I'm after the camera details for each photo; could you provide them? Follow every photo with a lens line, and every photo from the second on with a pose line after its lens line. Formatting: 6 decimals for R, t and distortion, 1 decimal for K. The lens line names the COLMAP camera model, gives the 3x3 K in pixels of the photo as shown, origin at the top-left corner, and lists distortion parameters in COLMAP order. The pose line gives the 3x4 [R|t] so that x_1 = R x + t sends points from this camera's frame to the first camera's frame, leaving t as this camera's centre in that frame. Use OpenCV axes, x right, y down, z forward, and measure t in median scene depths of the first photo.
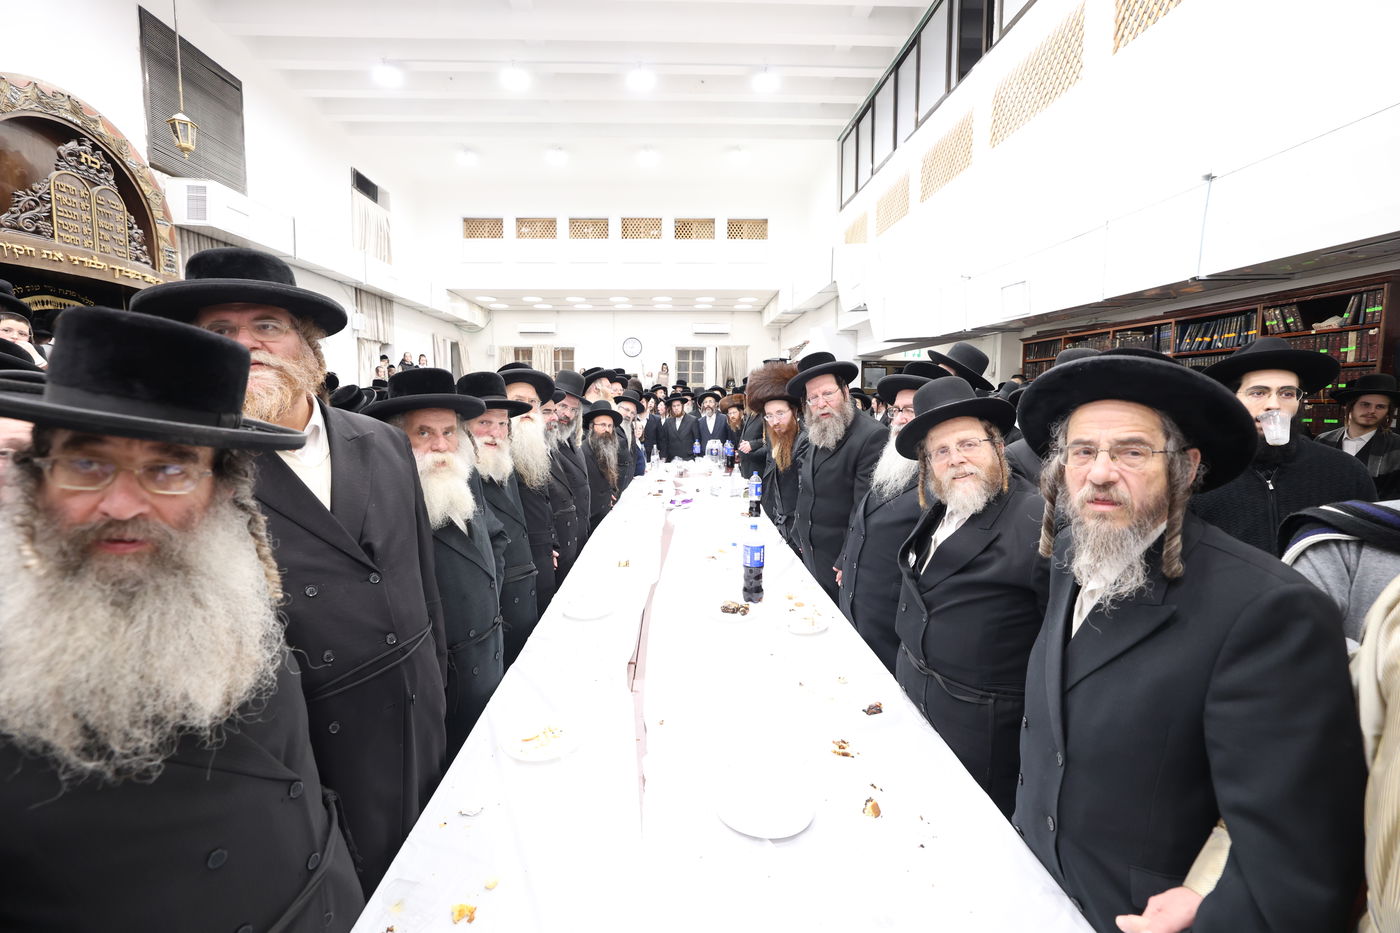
lens RADIAL K [[629.9, 0, 686.4], [0, 629.9, 463.3], [0, 0, 1]] dist [0.001767, 0.001191]
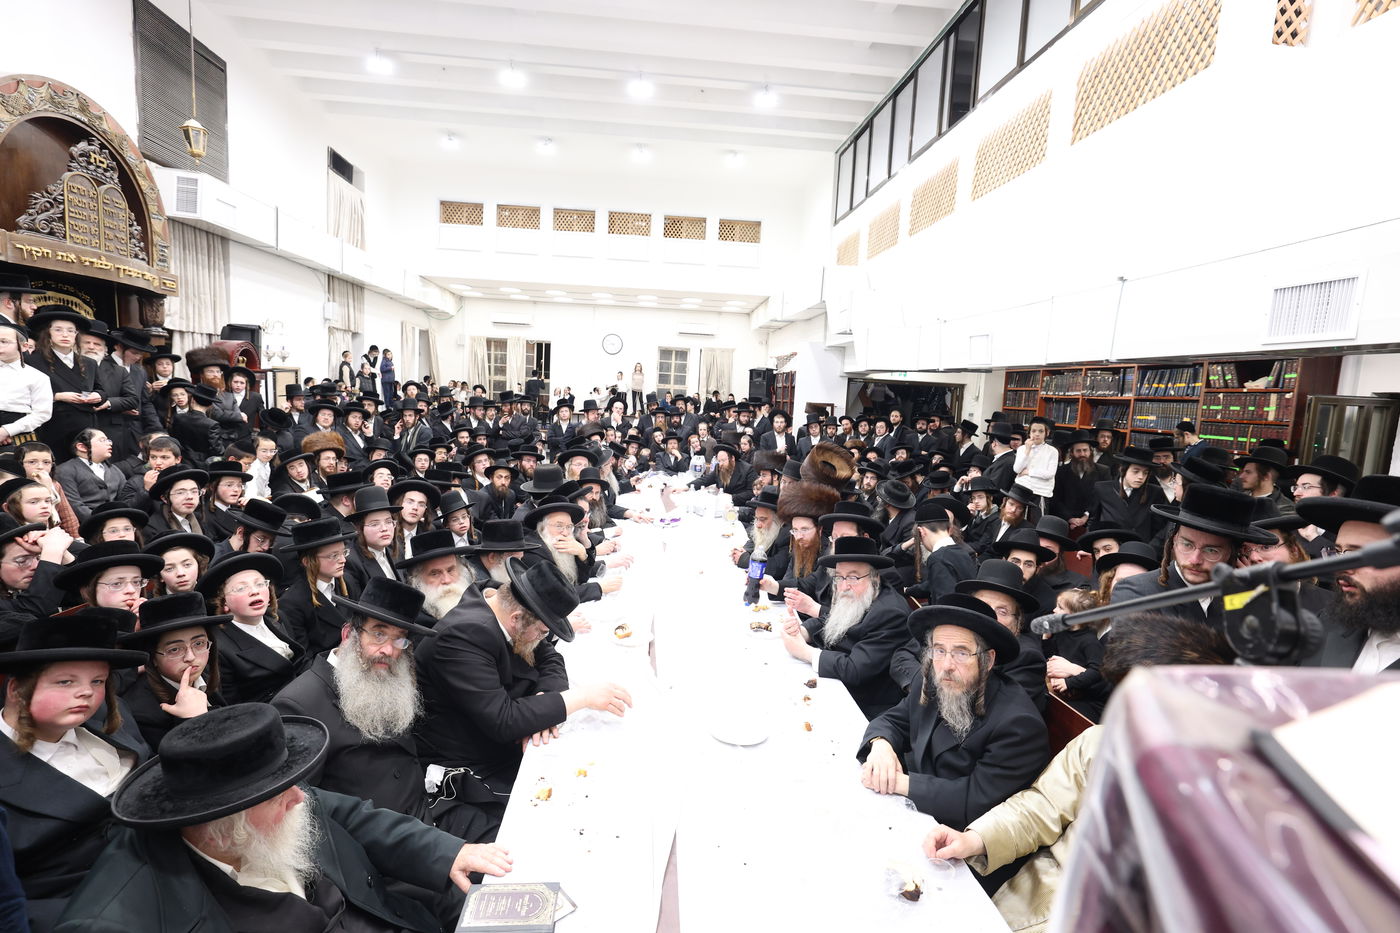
lens RADIAL K [[705.5, 0, 694.7], [0, 705.5, 484.9], [0, 0, 1]] dist [0.022902, 0.000397]
pose [[0.997624, 0.043184, 0.053683, -0.021054], [-0.045012, 0.998431, 0.033304, -0.027816], [-0.052160, -0.035641, 0.998003, -0.143243]]
